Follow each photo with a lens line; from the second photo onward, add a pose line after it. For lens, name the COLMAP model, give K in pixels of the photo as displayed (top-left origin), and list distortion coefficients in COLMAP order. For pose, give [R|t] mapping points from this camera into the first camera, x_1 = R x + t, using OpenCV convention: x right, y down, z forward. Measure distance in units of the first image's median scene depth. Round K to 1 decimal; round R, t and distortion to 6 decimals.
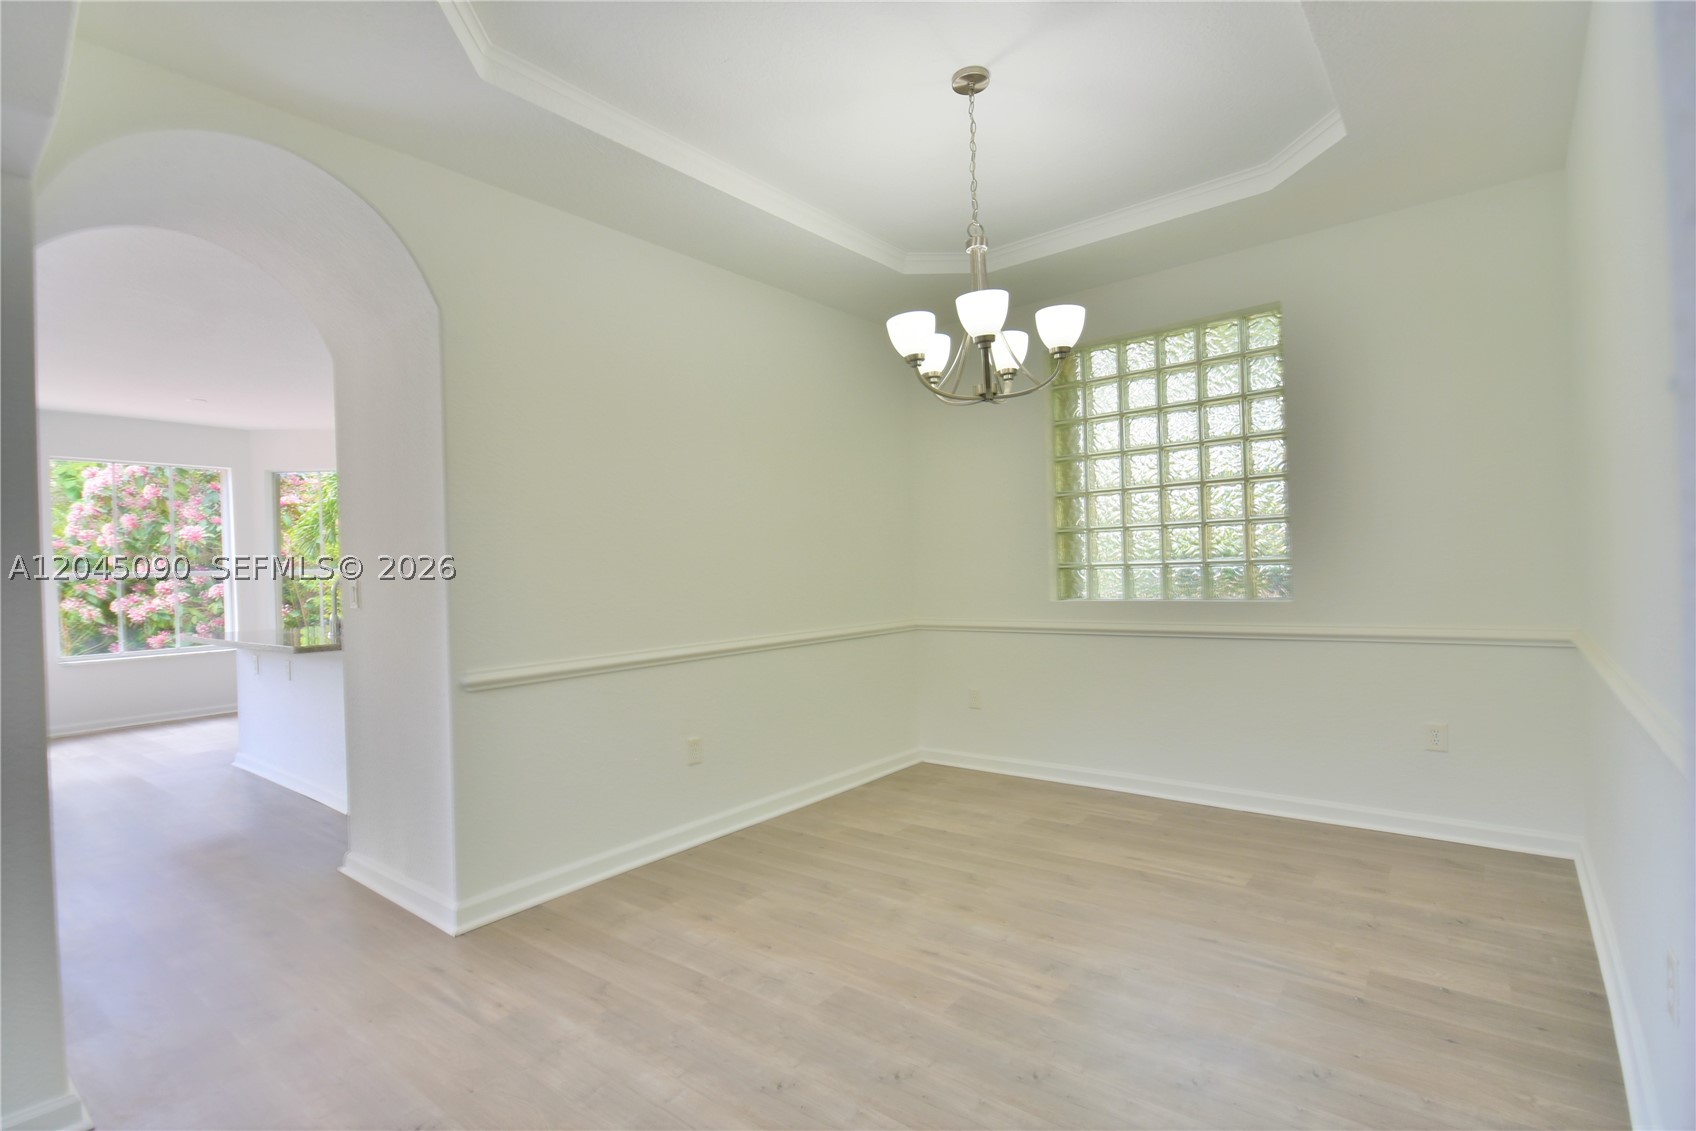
lens RADIAL K [[799.9, 0, 860.1], [0, 799.9, 581.0], [0, 0, 1]] dist [0.002230, -0.000261]
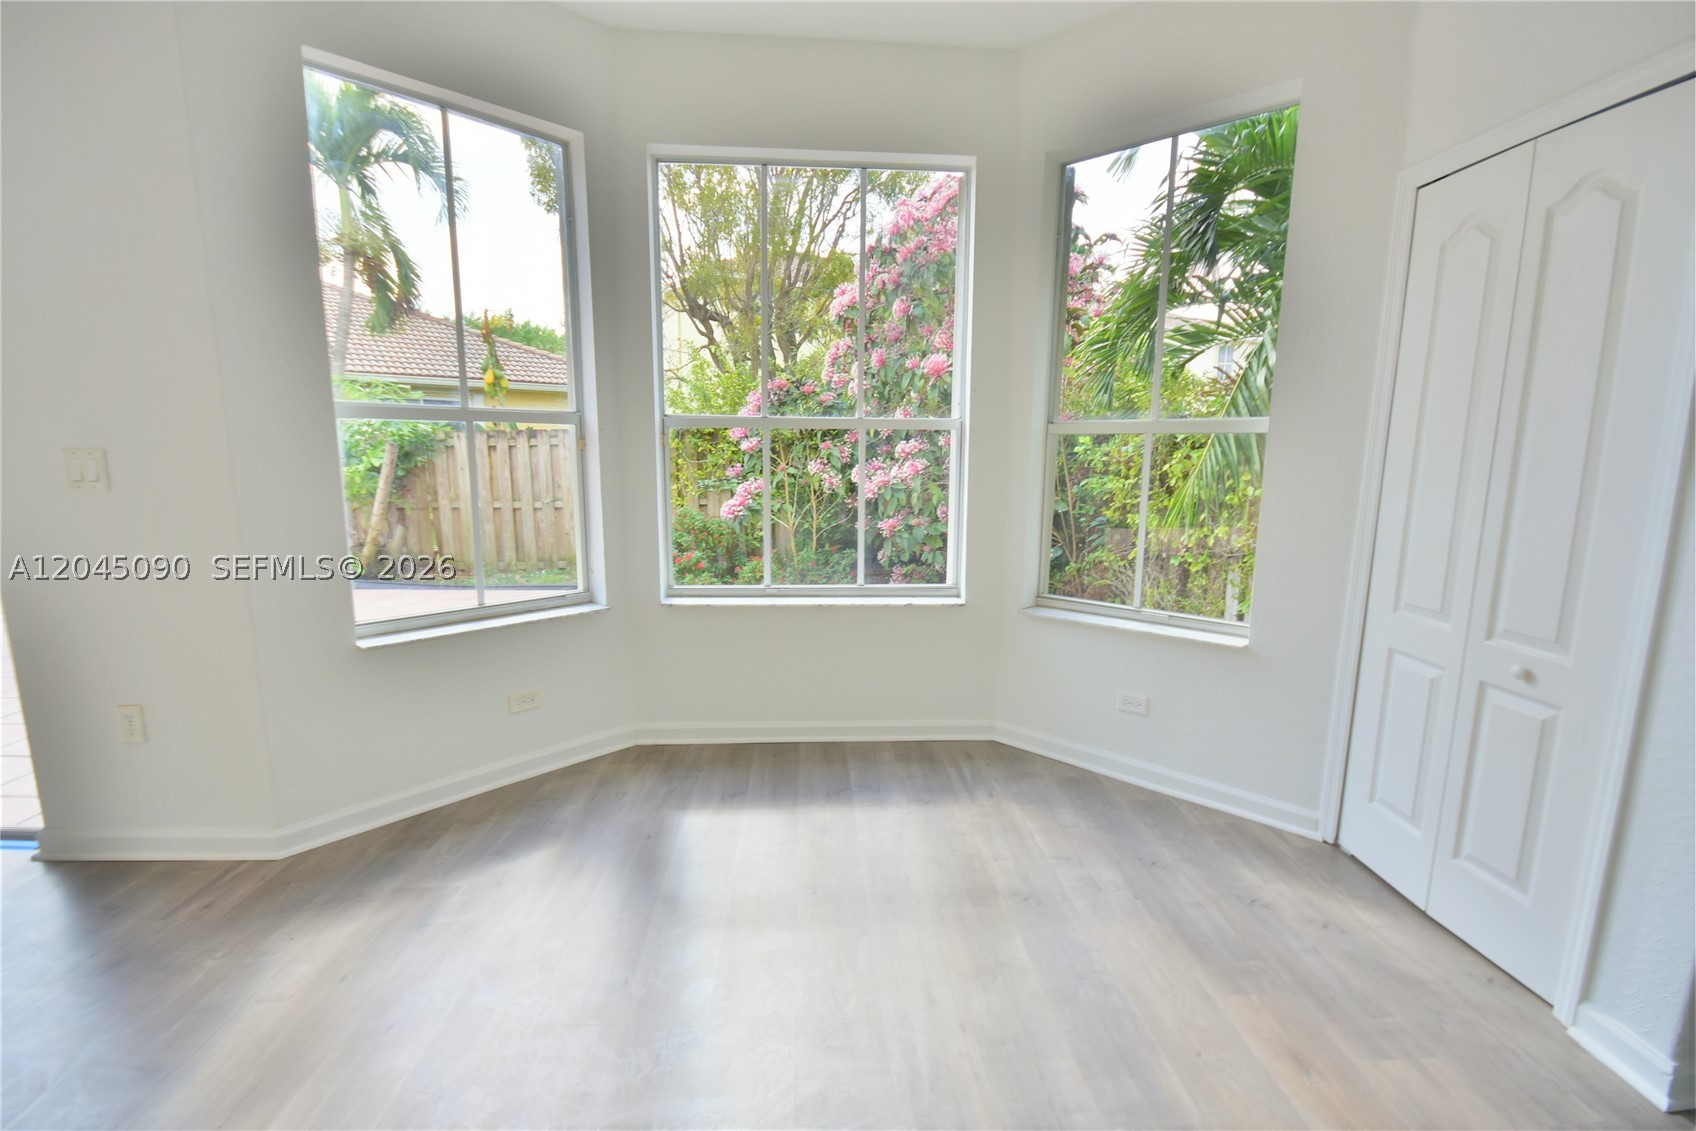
lens RADIAL K [[756.3, 0, 846.8], [0, 756.3, 576.9], [0, 0, 1]] dist [-0.002287, -0.004811]
pose [[0.654129, 0.167991, -0.737492, -0.382971], [-0.048788, 0.982365, 0.180496, -0.000144], [0.754808, -0.082087, 0.650790, 0.505940]]
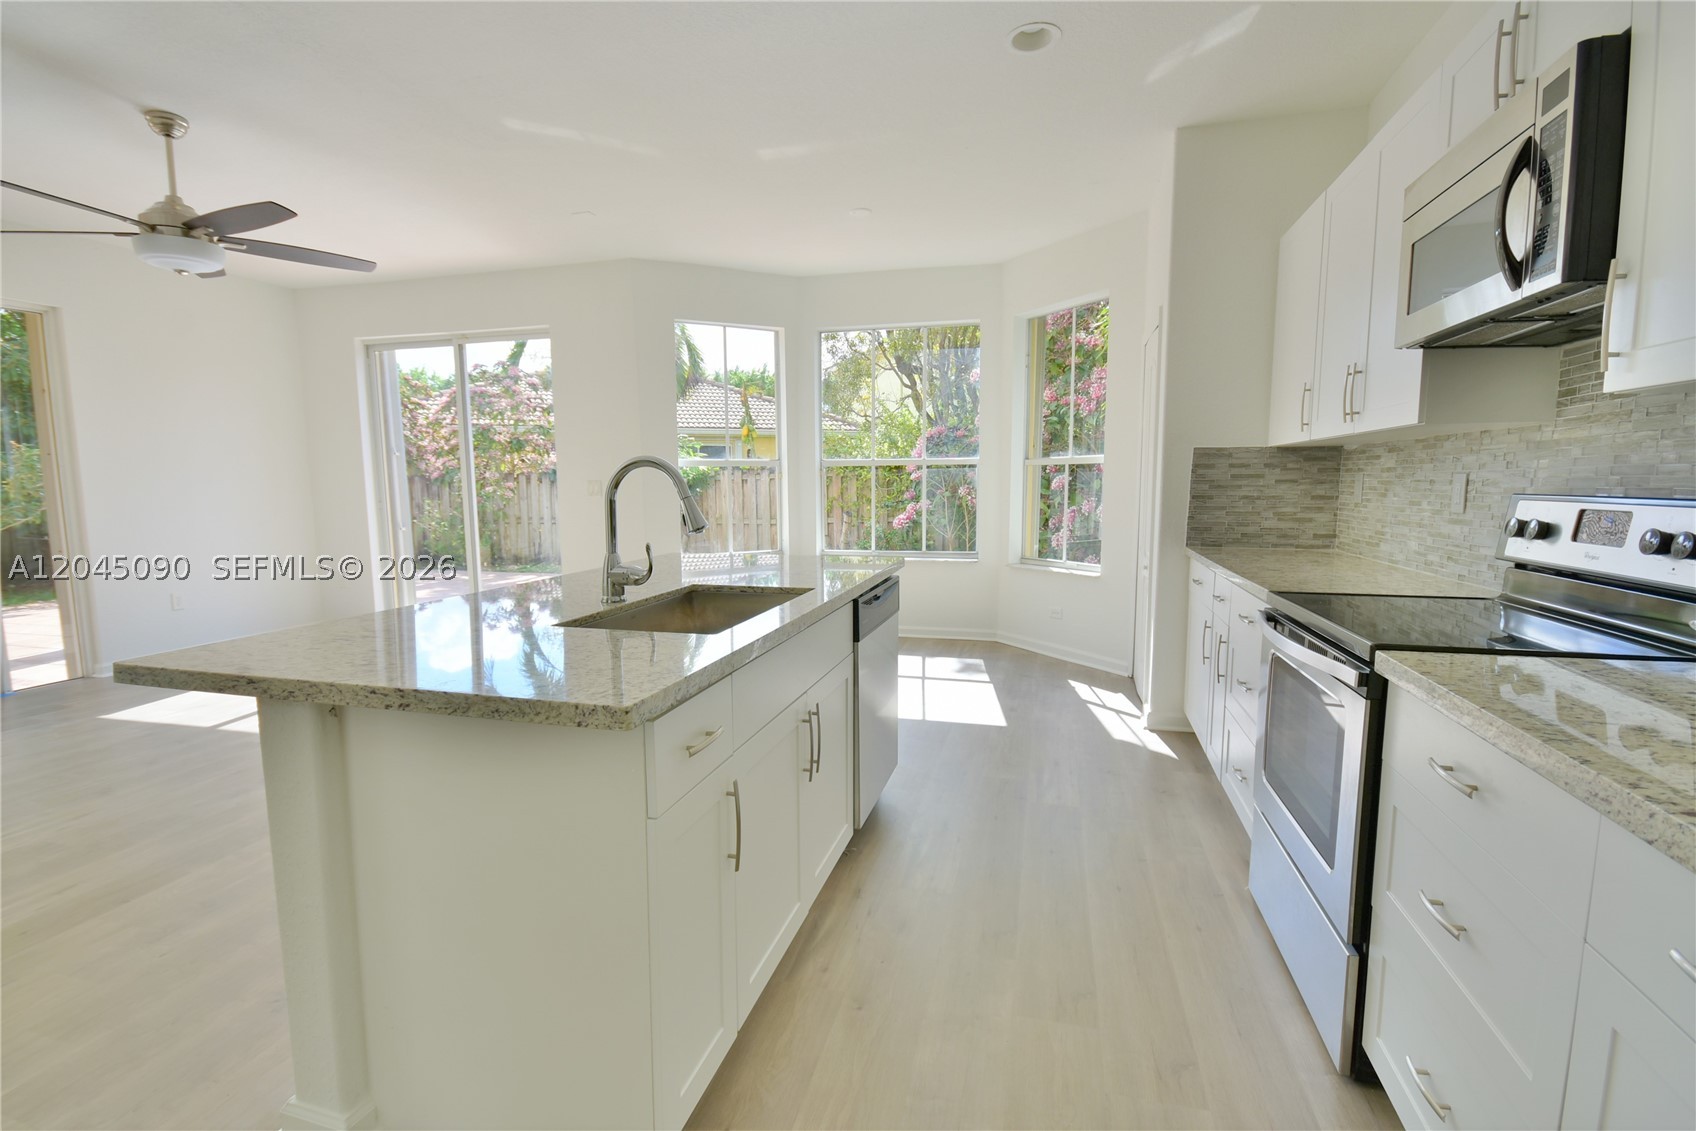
lens RADIAL K [[794.1, 0, 847.9], [0, 794.1, 567.8], [0, 0, 1]] dist [-0.002305, -0.002022]
pose [[0.391093, 0.132963, -0.910696, -0.104498], [-0.024118, 0.990650, 0.134279, -0.005754], [0.920035, -0.030551, 0.390643, 0.434603]]
